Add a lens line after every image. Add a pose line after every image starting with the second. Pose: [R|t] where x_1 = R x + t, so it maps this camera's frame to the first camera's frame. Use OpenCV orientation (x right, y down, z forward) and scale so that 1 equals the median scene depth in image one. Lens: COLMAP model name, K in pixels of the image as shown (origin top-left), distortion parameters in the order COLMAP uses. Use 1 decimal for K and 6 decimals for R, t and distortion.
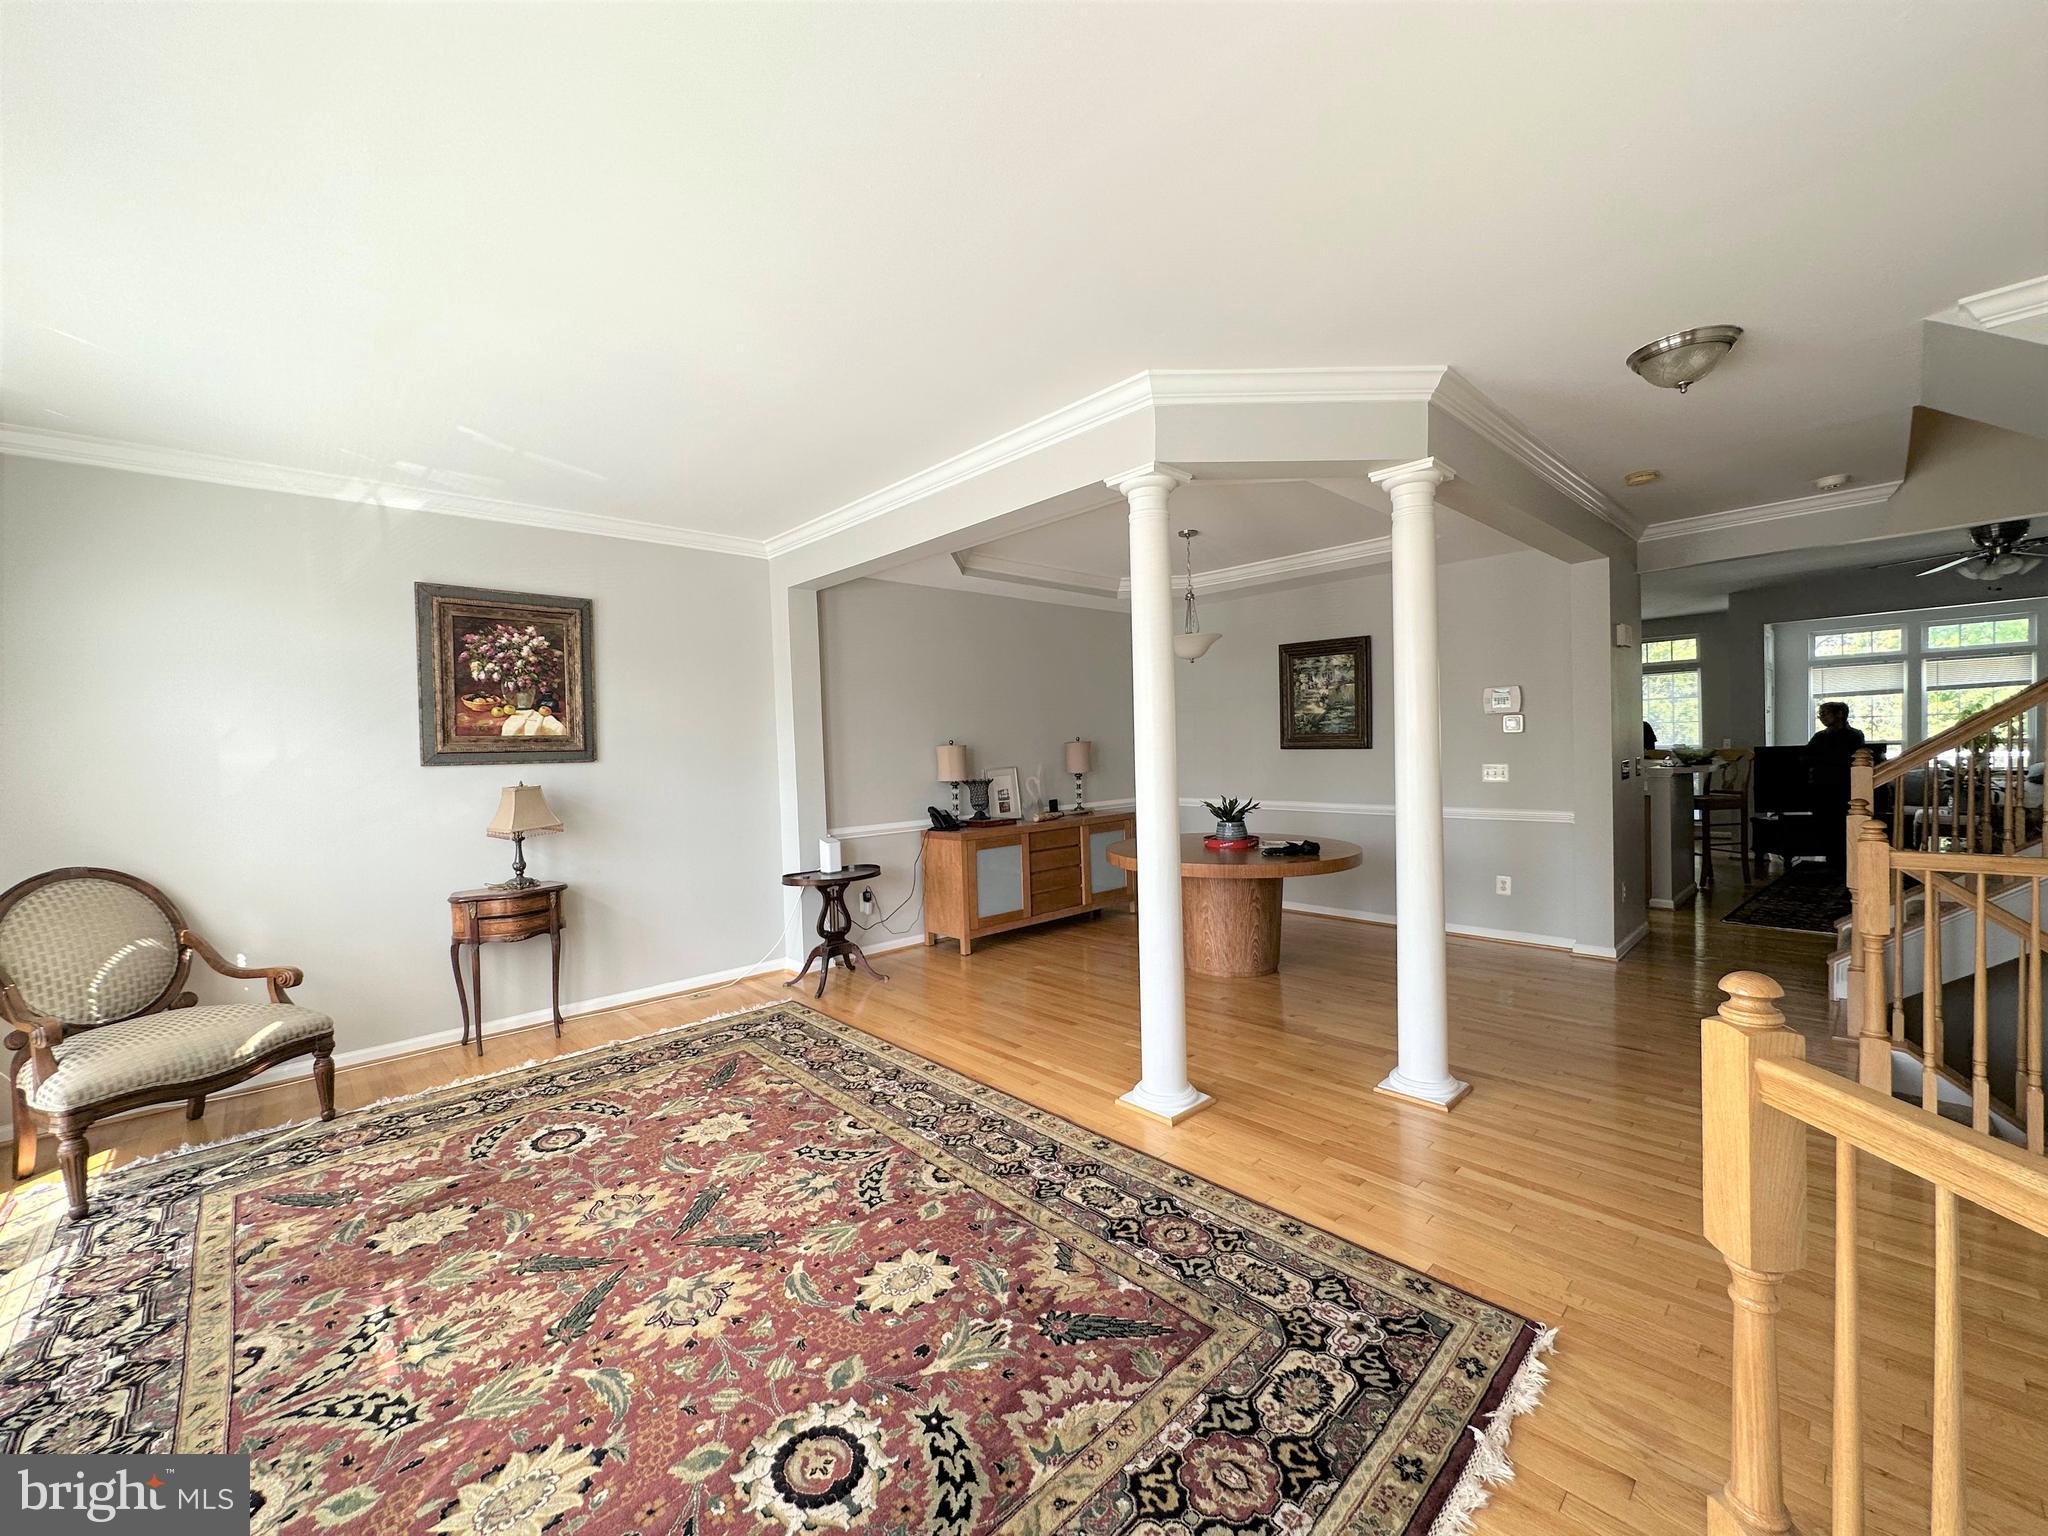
lens RADIAL K [[816.8, 0, 1028.6], [0, 816.8, 770.4], [0, 0, 1]] dist [-0.006874, 0.002297]
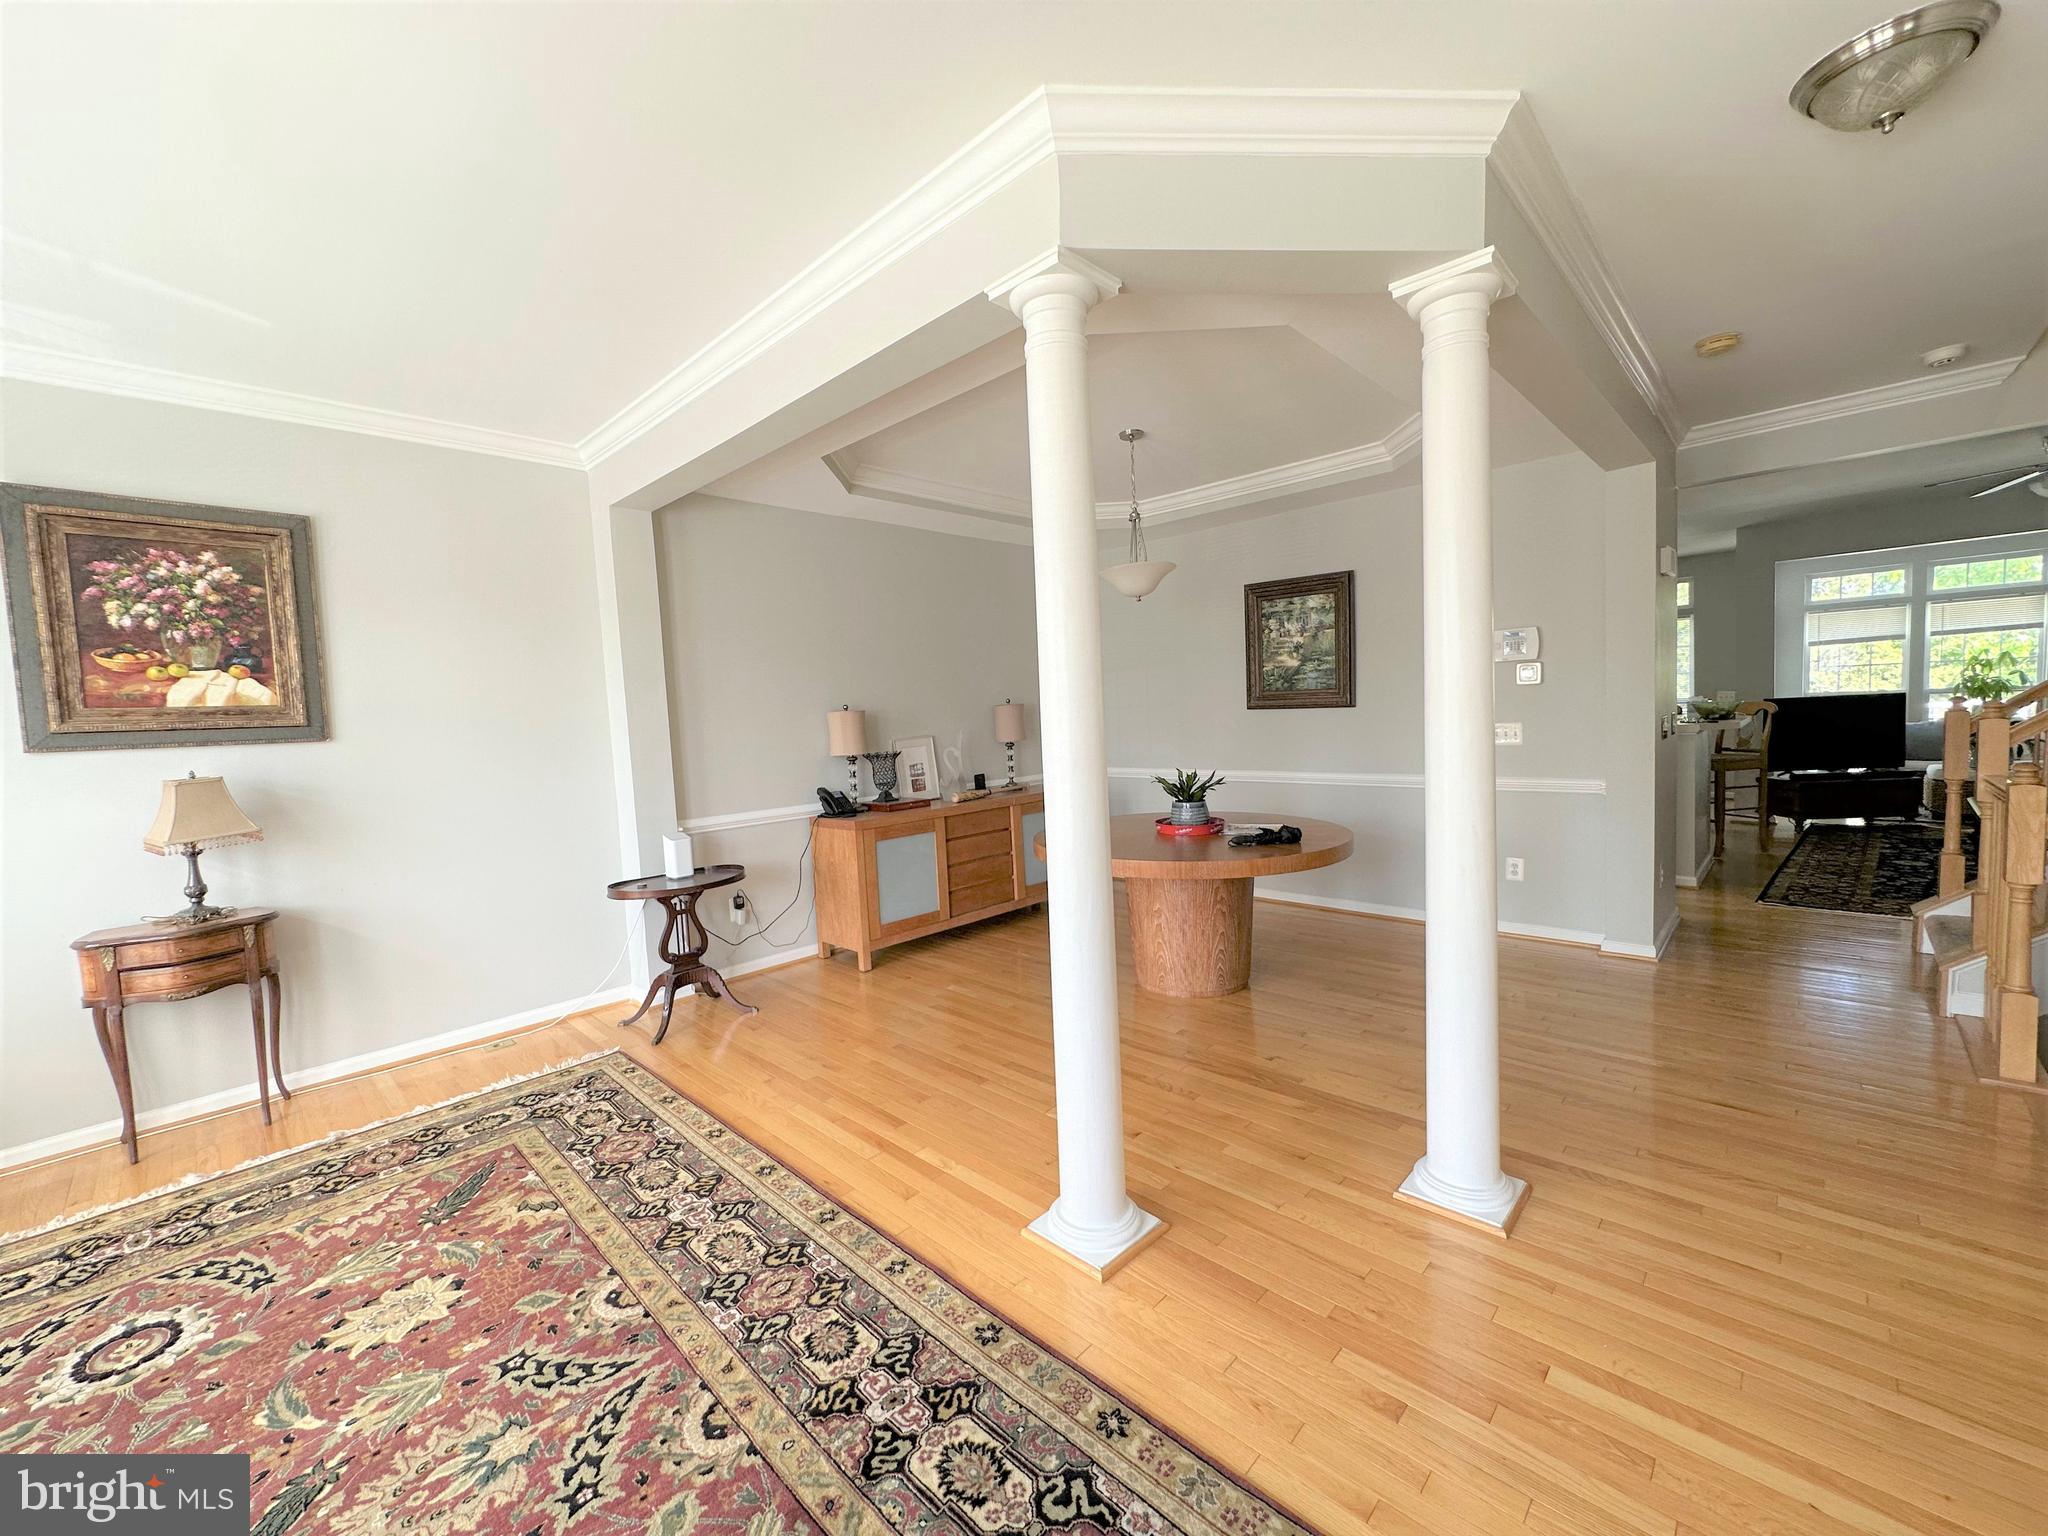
lens RADIAL K [[816.8, 0, 1028.2], [0, 816.8, 767.5], [0, 0, 1]] dist [-0.006874, 0.002297]
pose [[0.998801, -0.019016, 0.045116, 0.076449], [0.017224, 0.999060, 0.039768, -0.006025], [-0.045830, -0.038943, 0.998190, 0.291695]]
